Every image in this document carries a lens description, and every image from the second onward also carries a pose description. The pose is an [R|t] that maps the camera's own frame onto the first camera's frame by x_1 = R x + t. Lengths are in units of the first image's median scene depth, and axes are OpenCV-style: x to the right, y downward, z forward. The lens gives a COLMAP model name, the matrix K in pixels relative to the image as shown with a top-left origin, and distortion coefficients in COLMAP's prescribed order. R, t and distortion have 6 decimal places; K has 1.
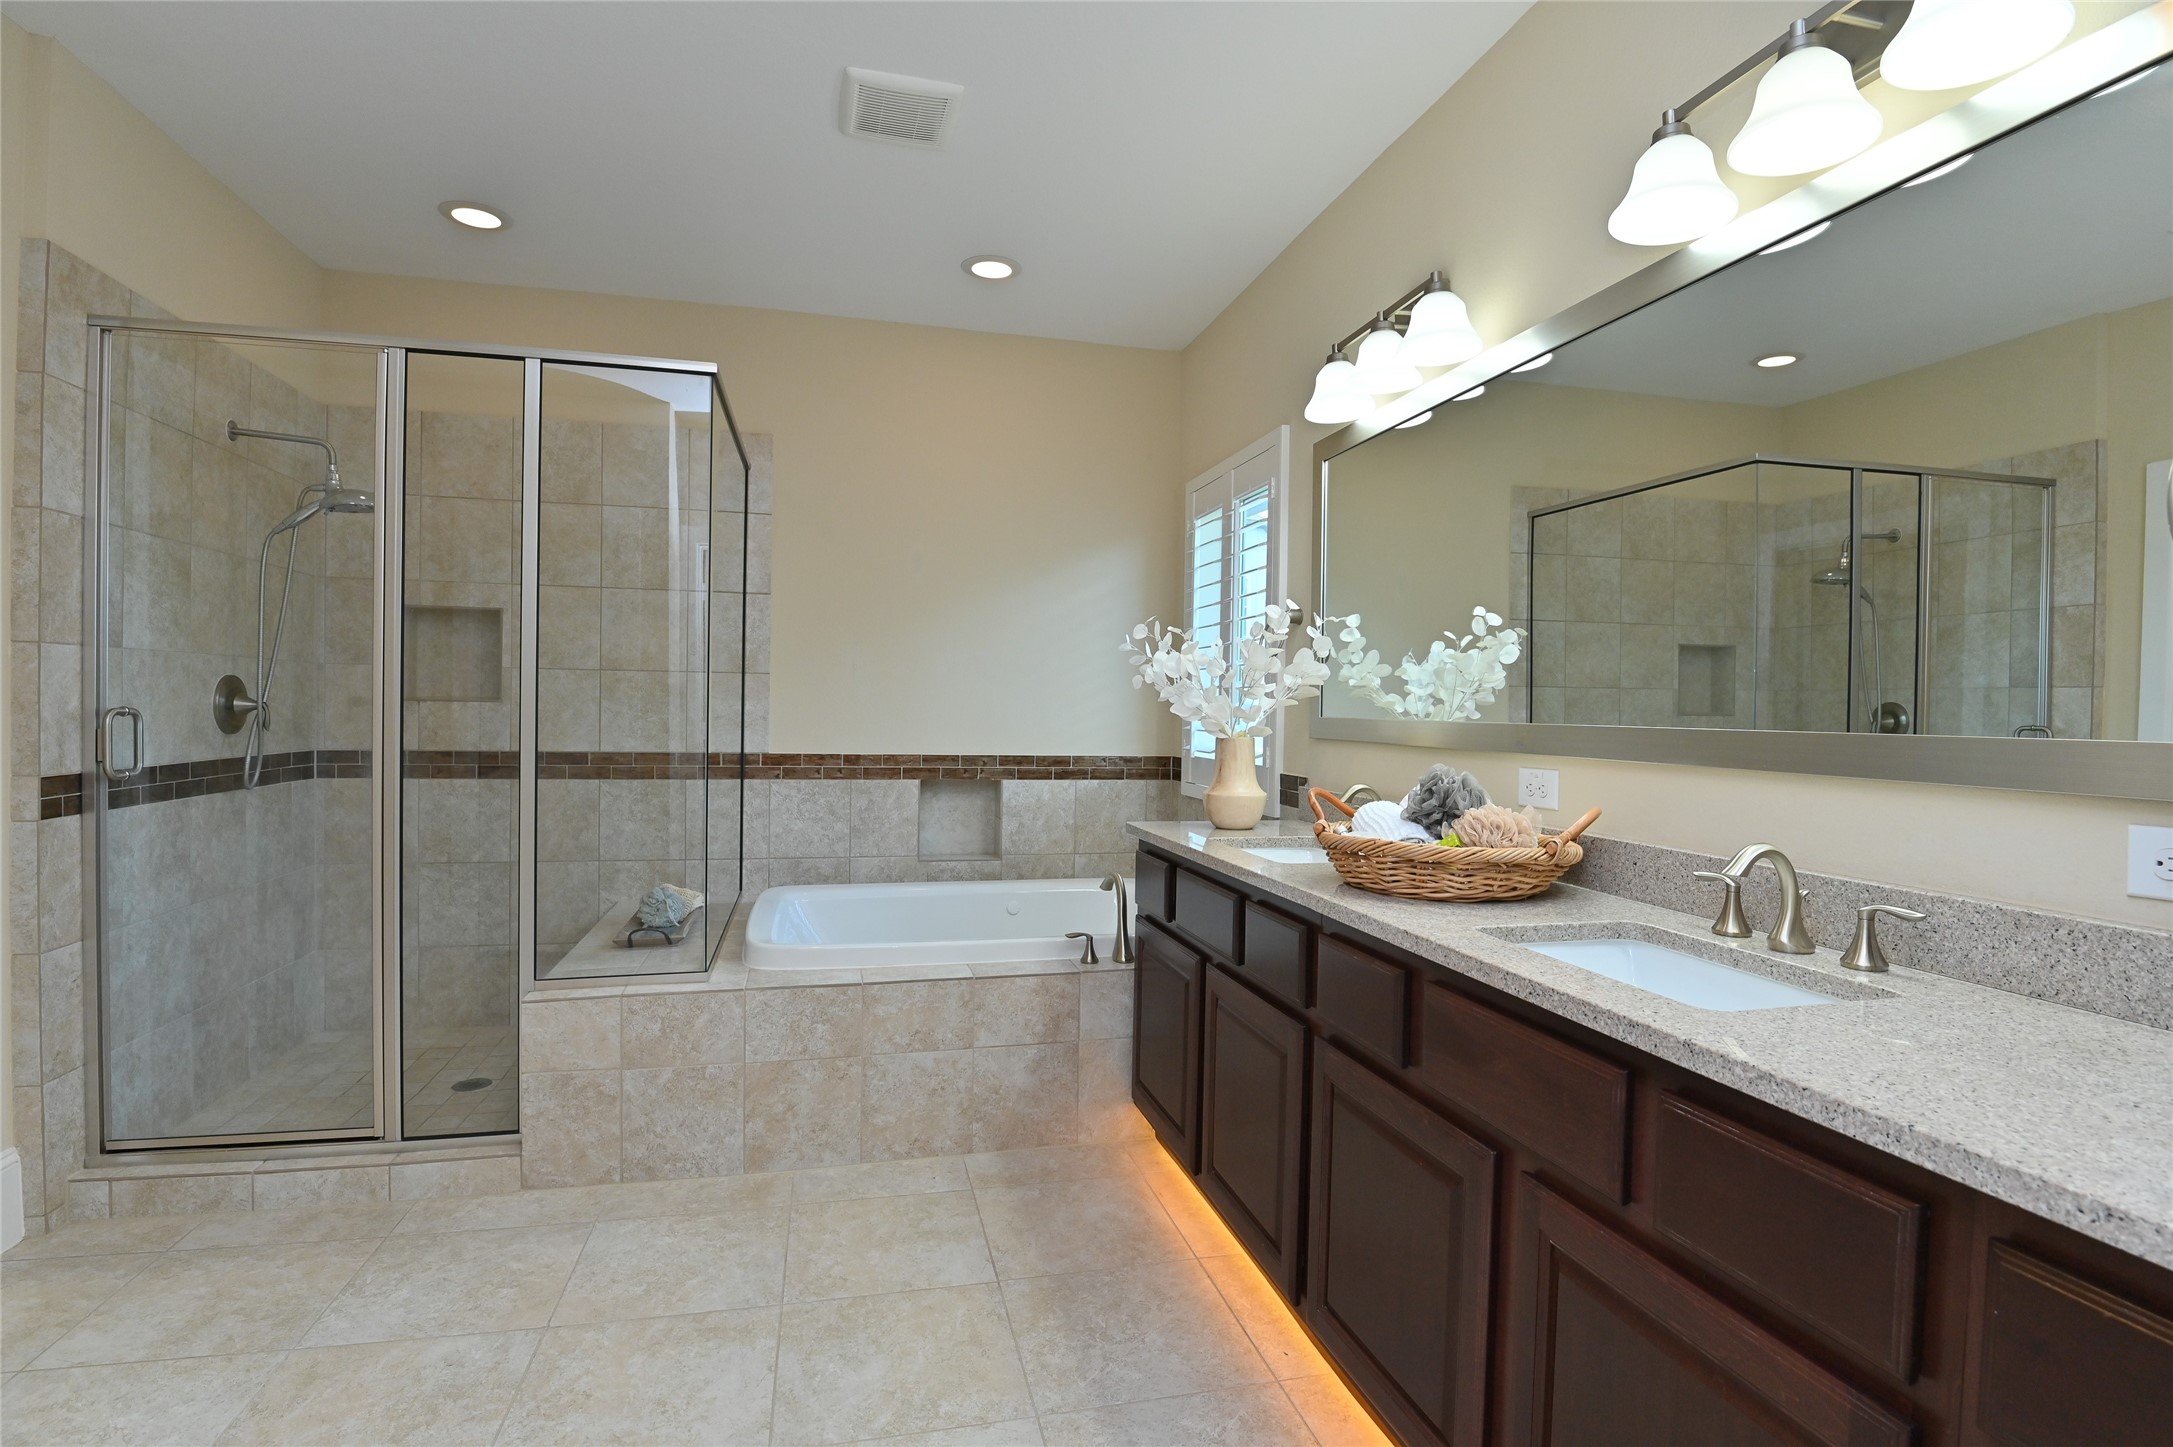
lens RADIAL K [[1062.4, 0, 1087.1], [0, 1062.4, 726.7], [0, 0, 1]] dist [-0.021494, -0.007316]
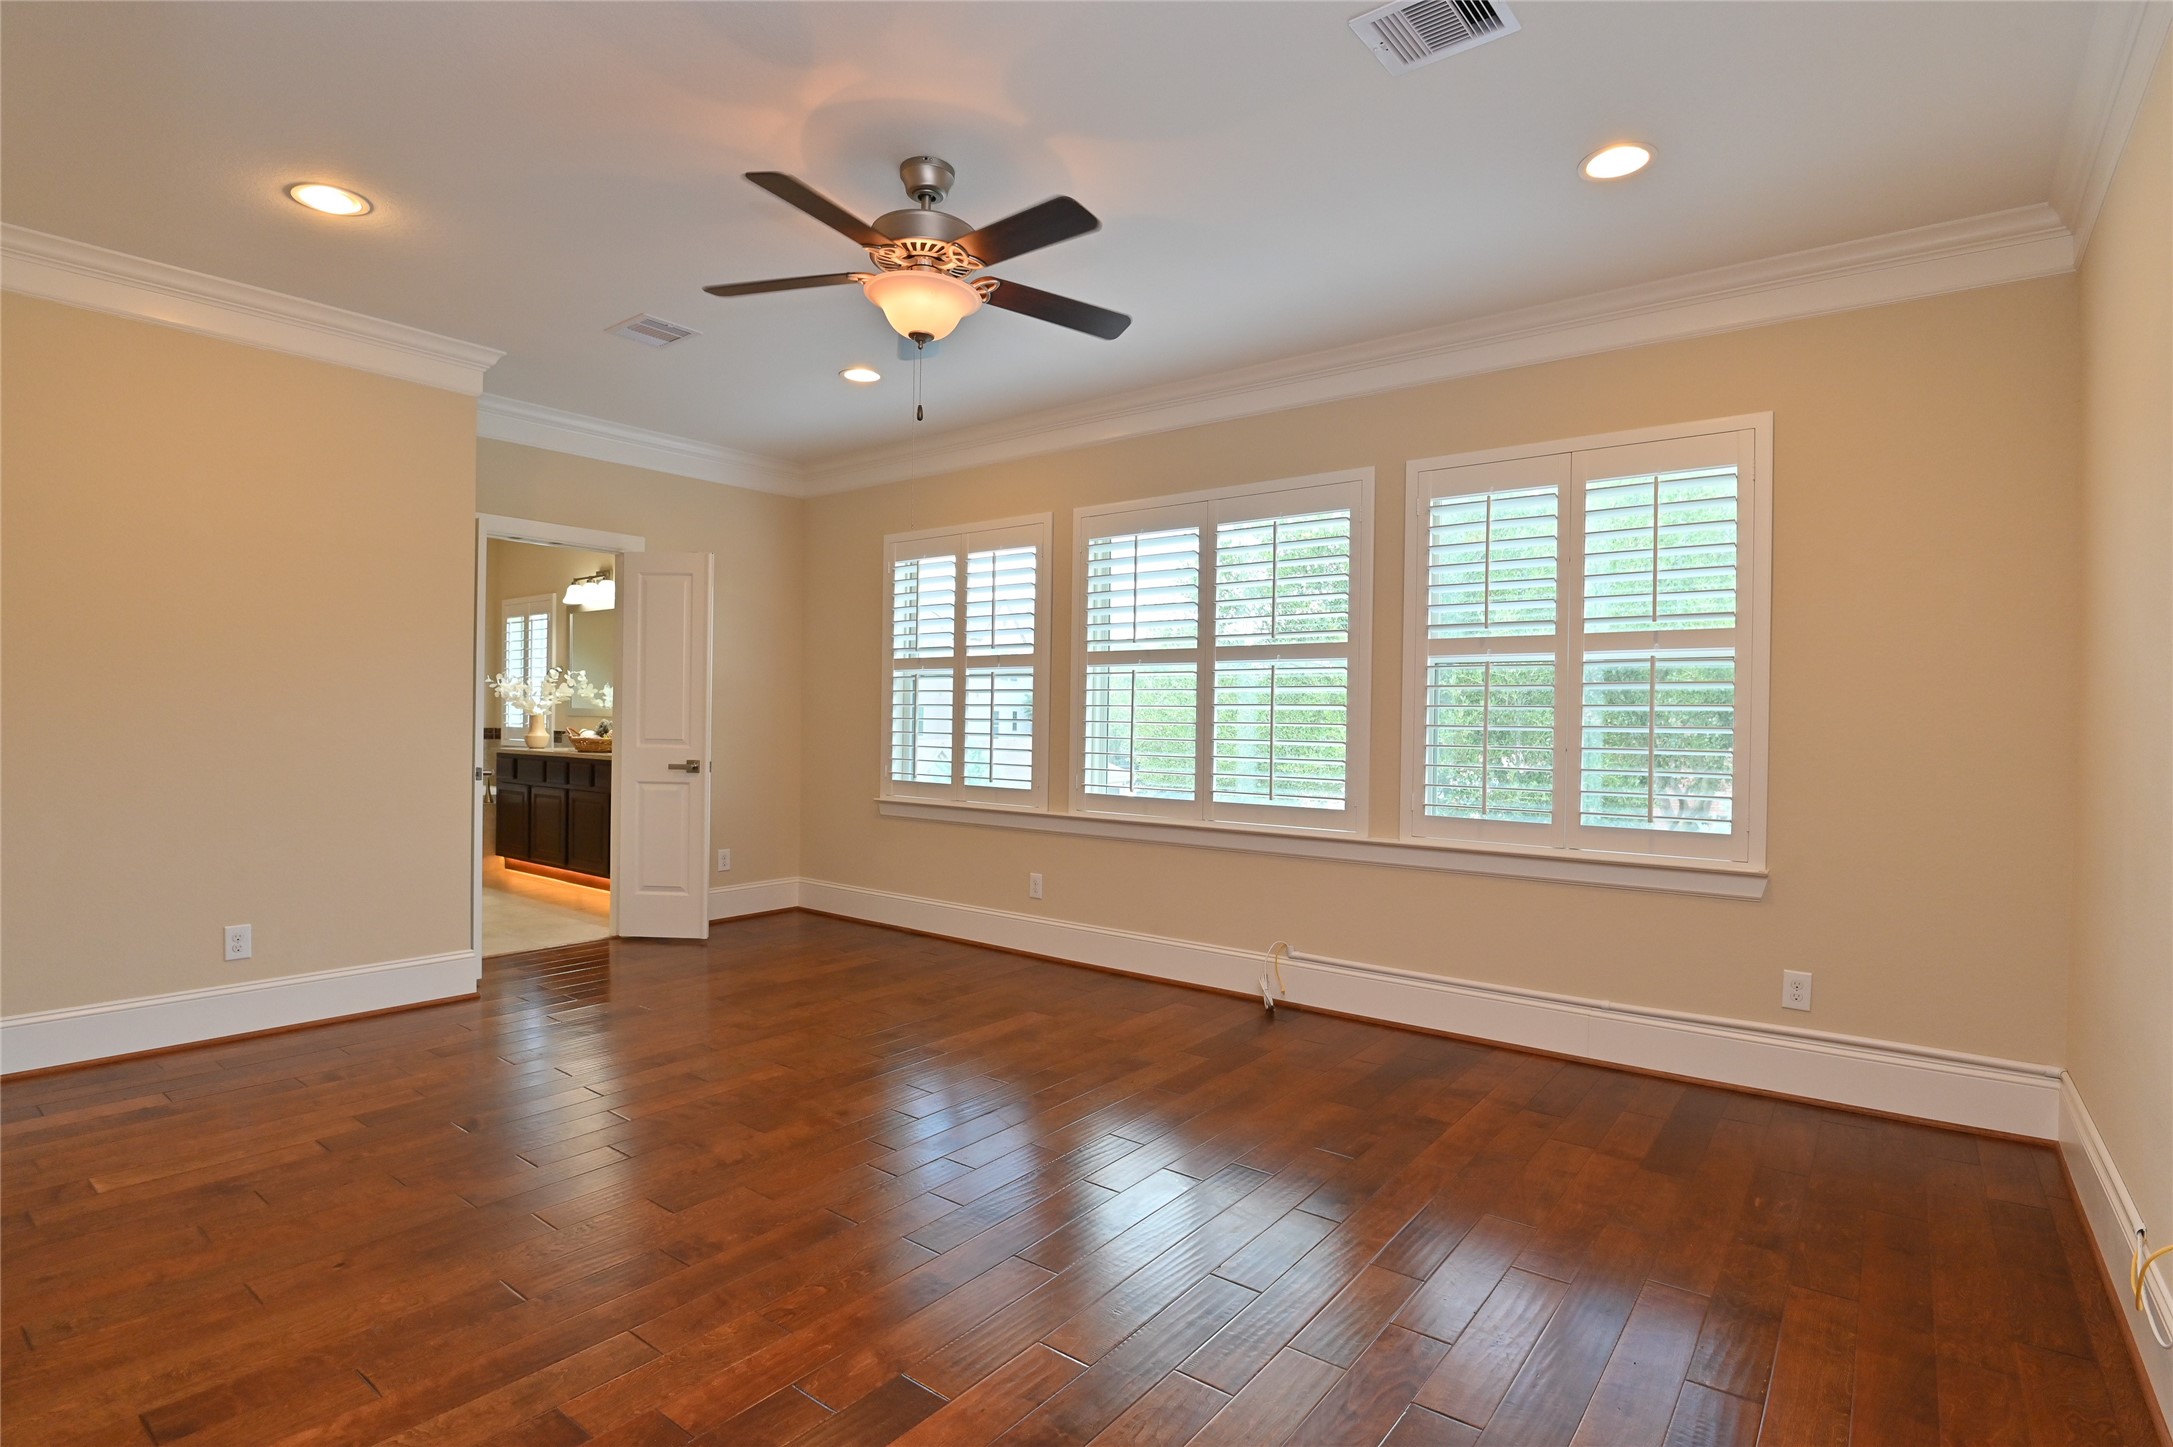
lens RADIAL K [[1062.4, 0, 1087.1], [0, 1062.4, 726.7], [0, 0, 1]] dist [-0.021494, -0.007316]
pose [[0.783560, -0.021530, 0.620943, -0.427994], [0.016007, 0.999767, 0.014466, 0.020603], [-0.621110, -0.001396, 0.783722, -1.957344]]
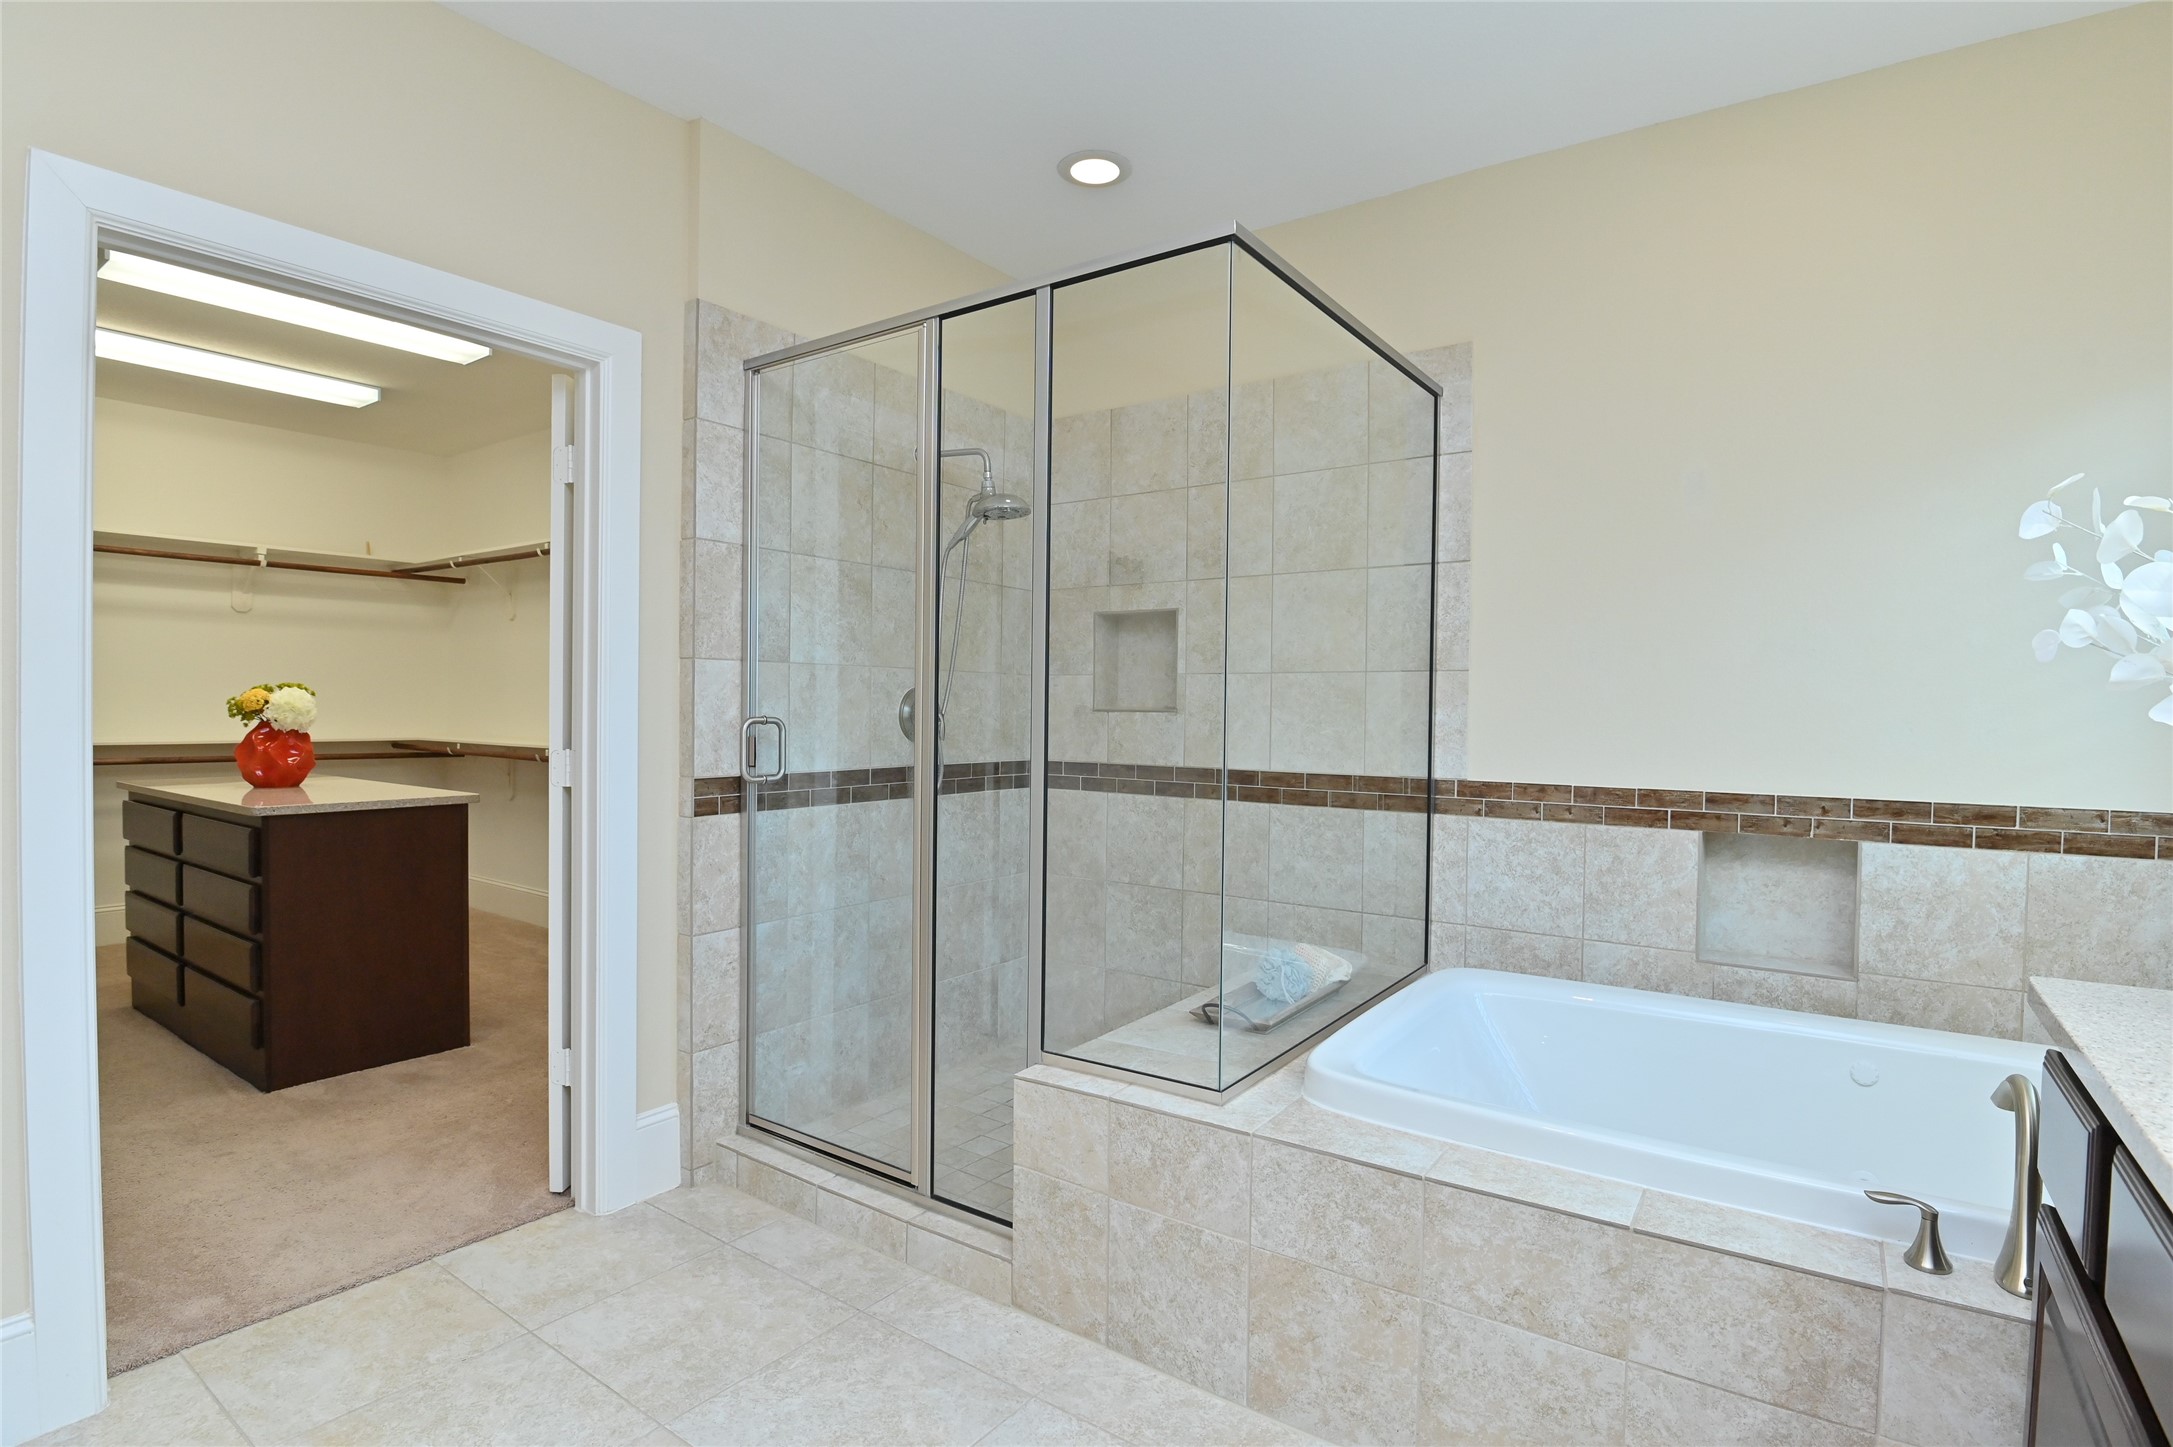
lens RADIAL K [[1062.4, 0, 1087.1], [0, 1062.4, 726.7], [0, 0, 1]] dist [-0.021494, -0.007316]
pose [[0.654127, 0.002374, -0.756381, 0.107549], [-0.013337, 0.999876, -0.008395, -0.002735], [0.756267, 0.015579, 0.654077, 0.451201]]
